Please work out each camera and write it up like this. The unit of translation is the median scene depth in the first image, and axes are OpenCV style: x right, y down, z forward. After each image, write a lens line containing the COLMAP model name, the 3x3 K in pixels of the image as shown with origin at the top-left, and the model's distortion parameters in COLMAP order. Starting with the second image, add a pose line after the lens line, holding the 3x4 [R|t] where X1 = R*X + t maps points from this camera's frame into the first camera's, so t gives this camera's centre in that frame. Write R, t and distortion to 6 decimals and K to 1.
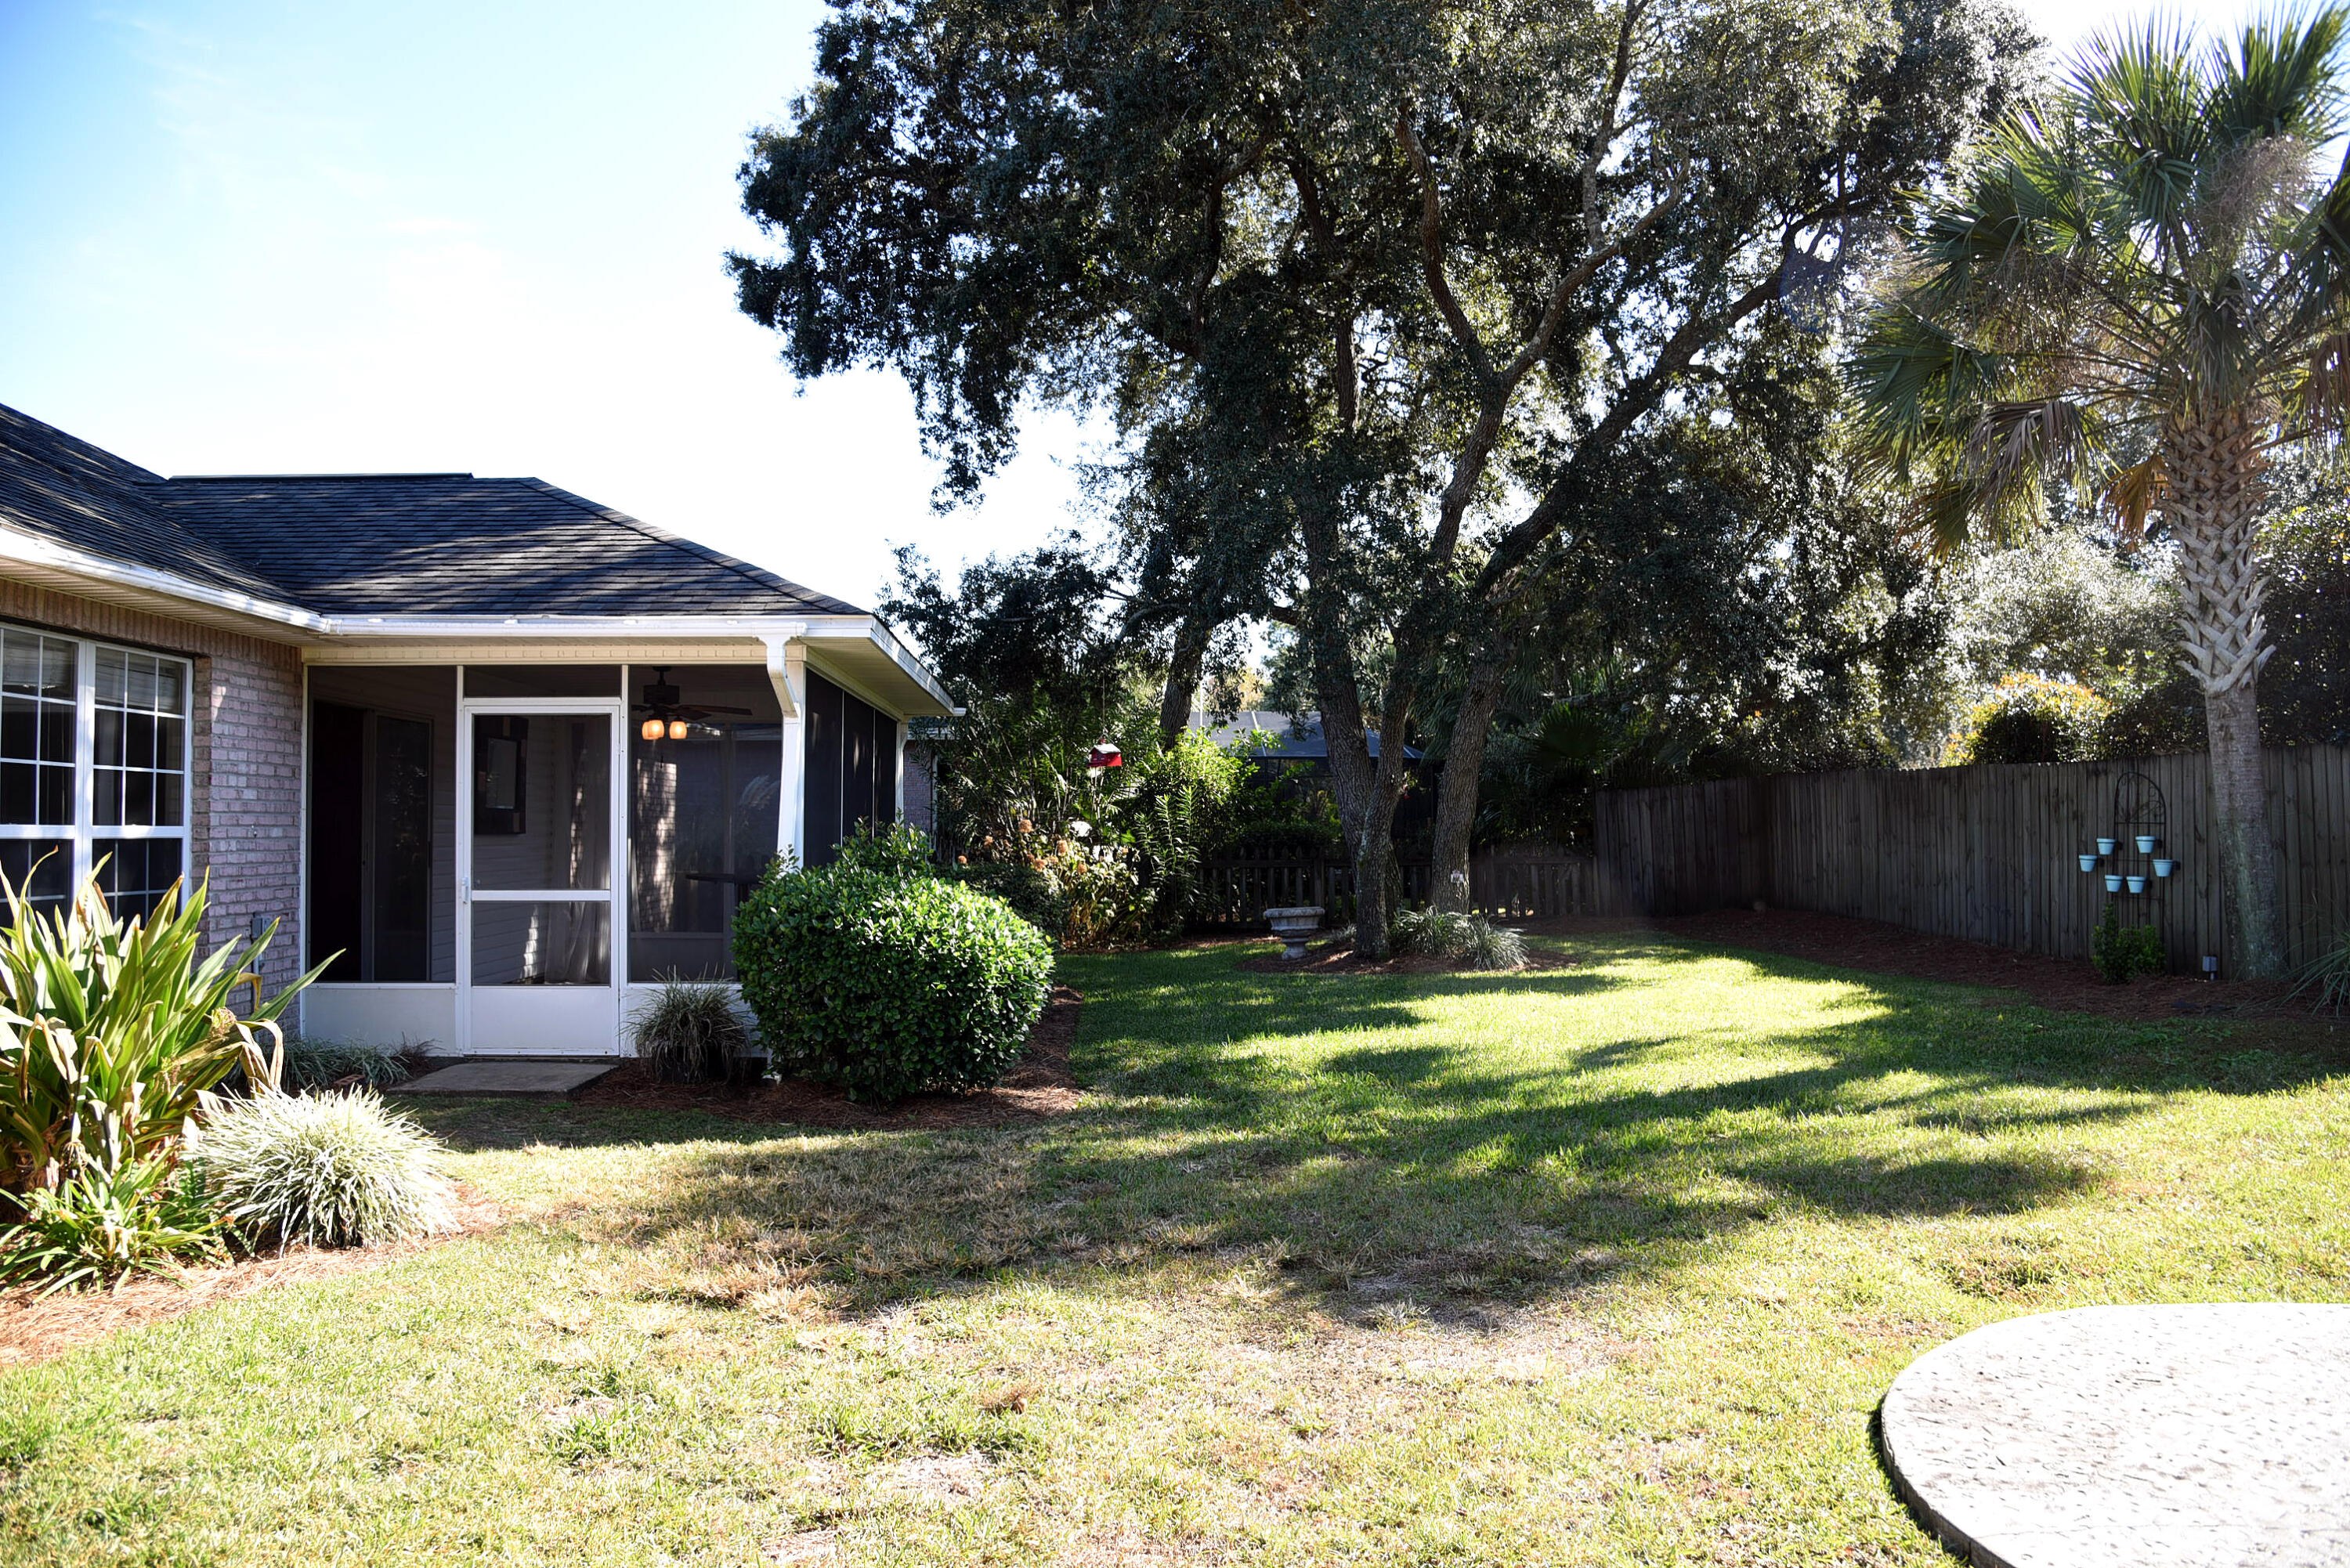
lens RADIAL K [[1590.0, 0, 1173.0], [0, 1590.0, 793.0], [0, 0, 1]] dist [-0.113300, 0.055164]
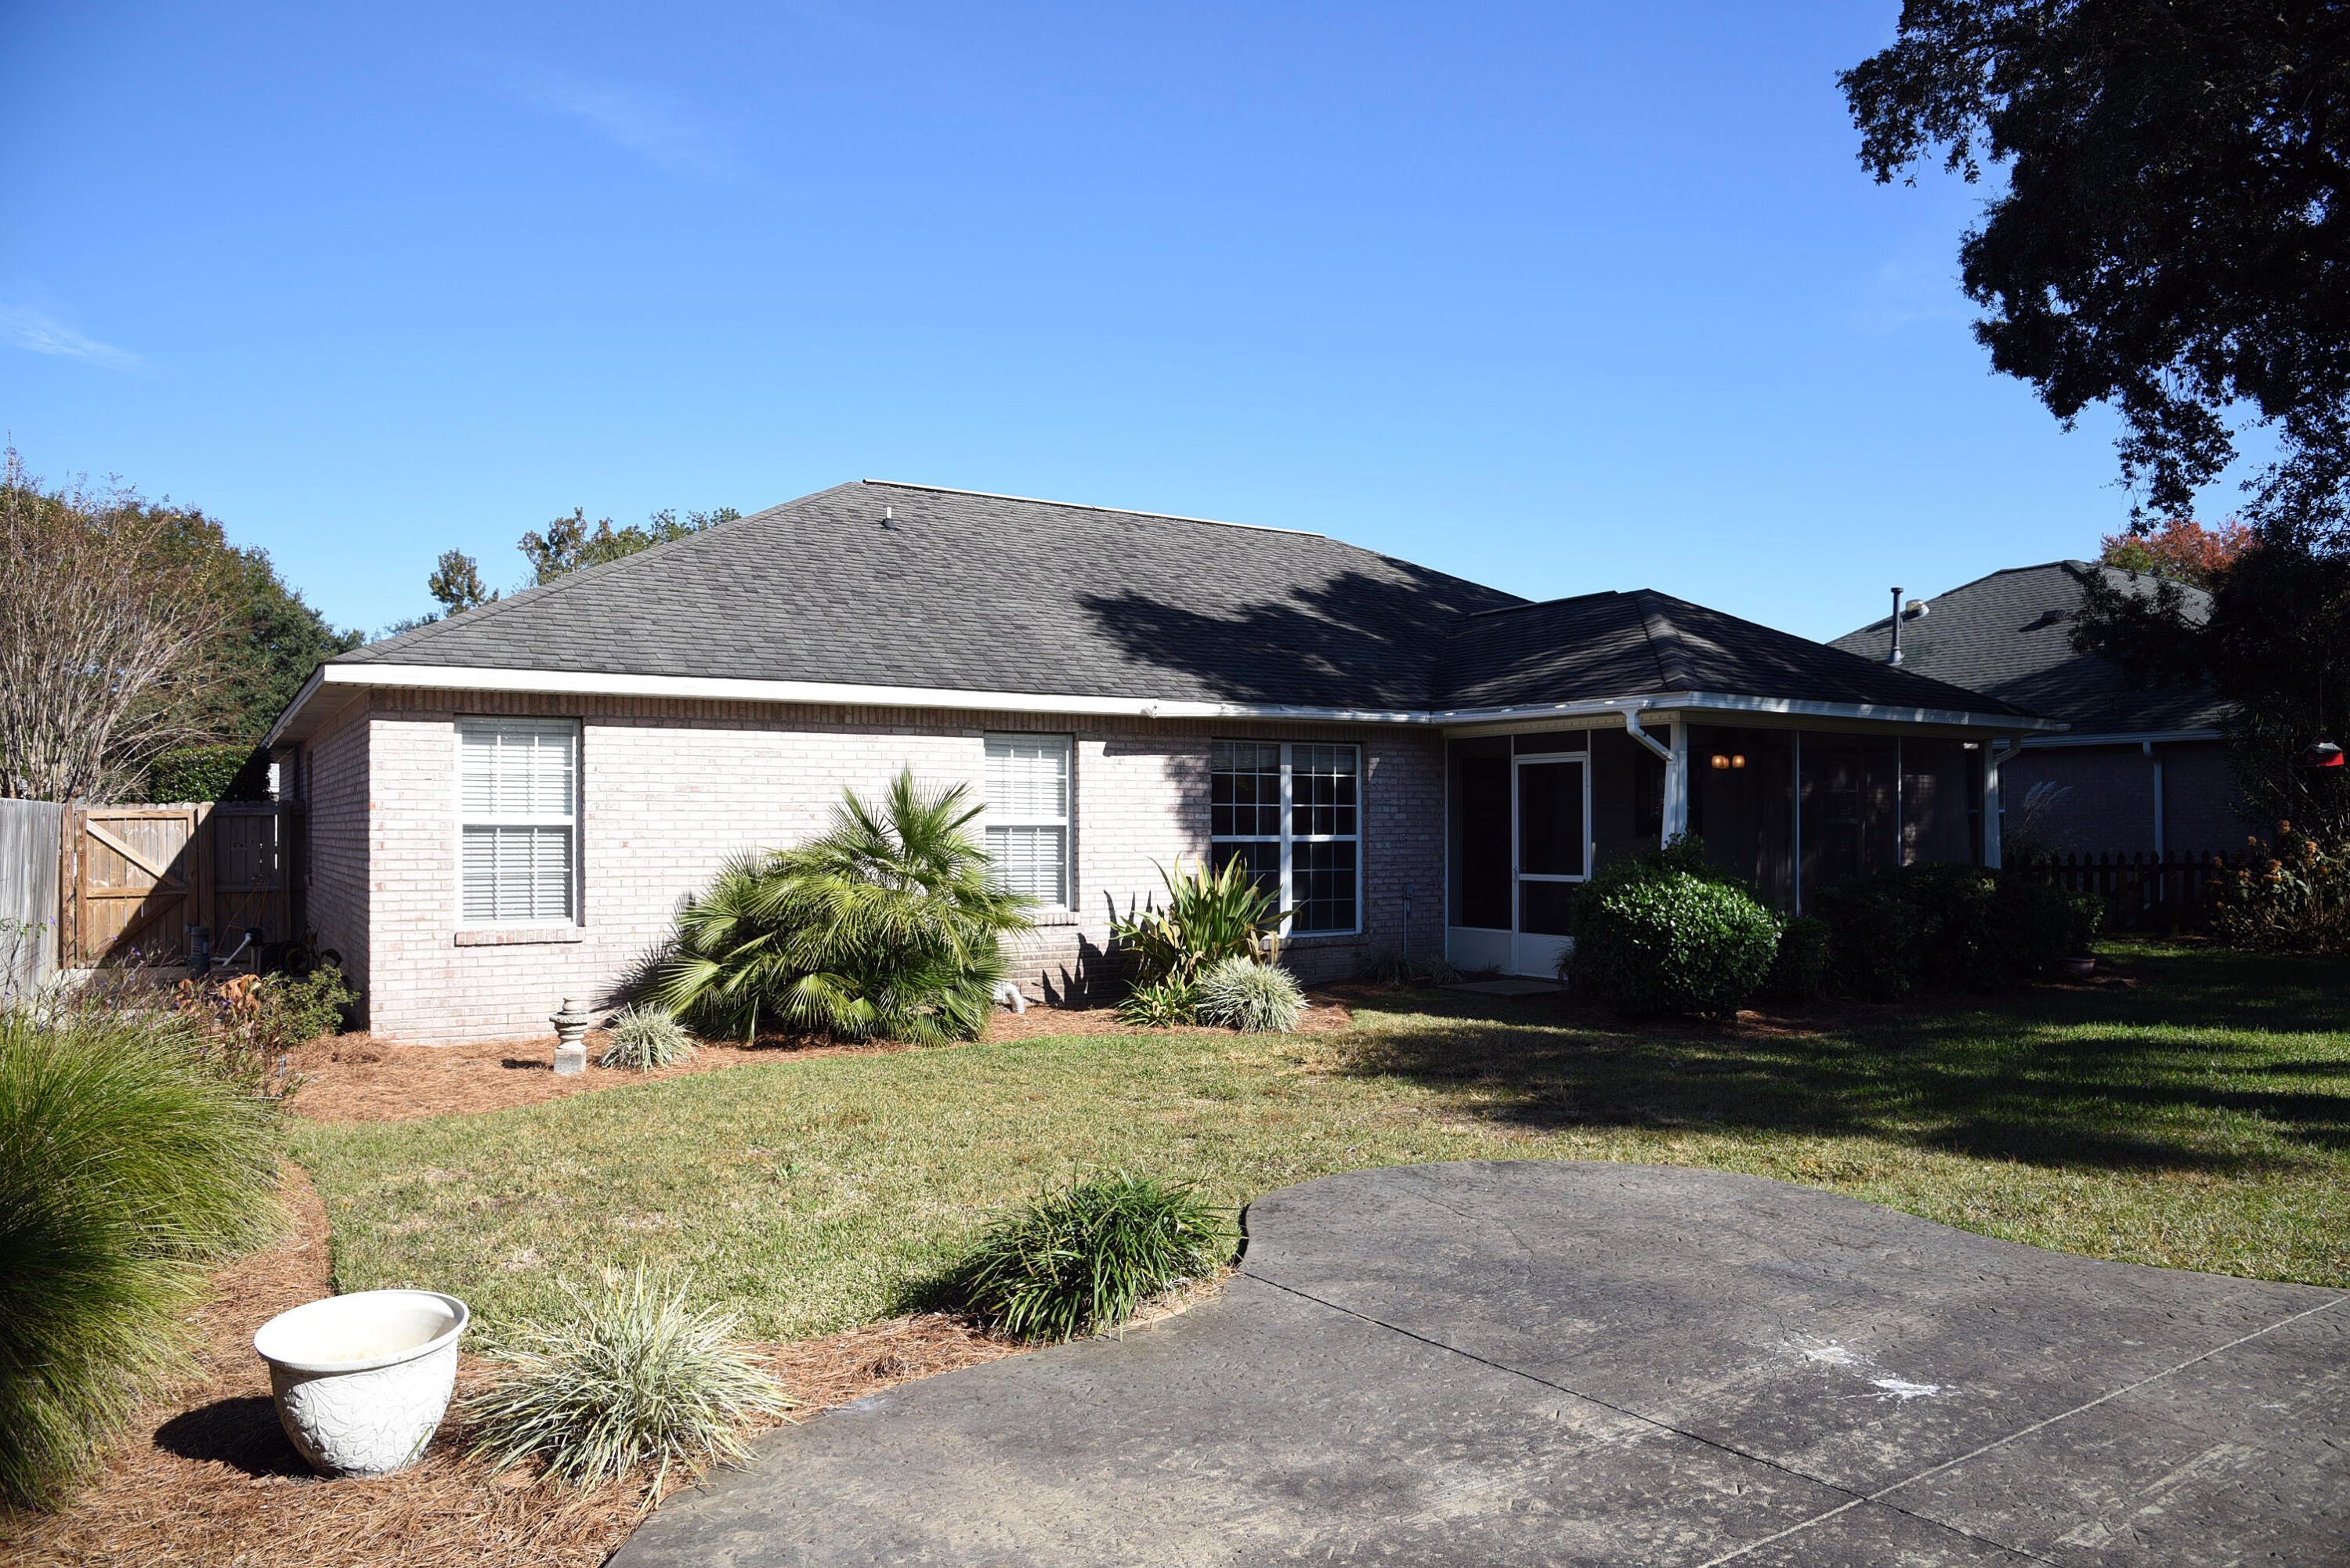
lens RADIAL K [[1590.0, 0, 1182.5], [0, 1590.0, 790.8], [0, 0, 1]] dist [-0.113300, 0.055164]
pose [[0.478271, -0.019585, -0.877994, 0.854482], [0.020685, 0.999725, -0.011032, -0.013100], [0.877969, -0.012885, 0.478544, -0.097050]]
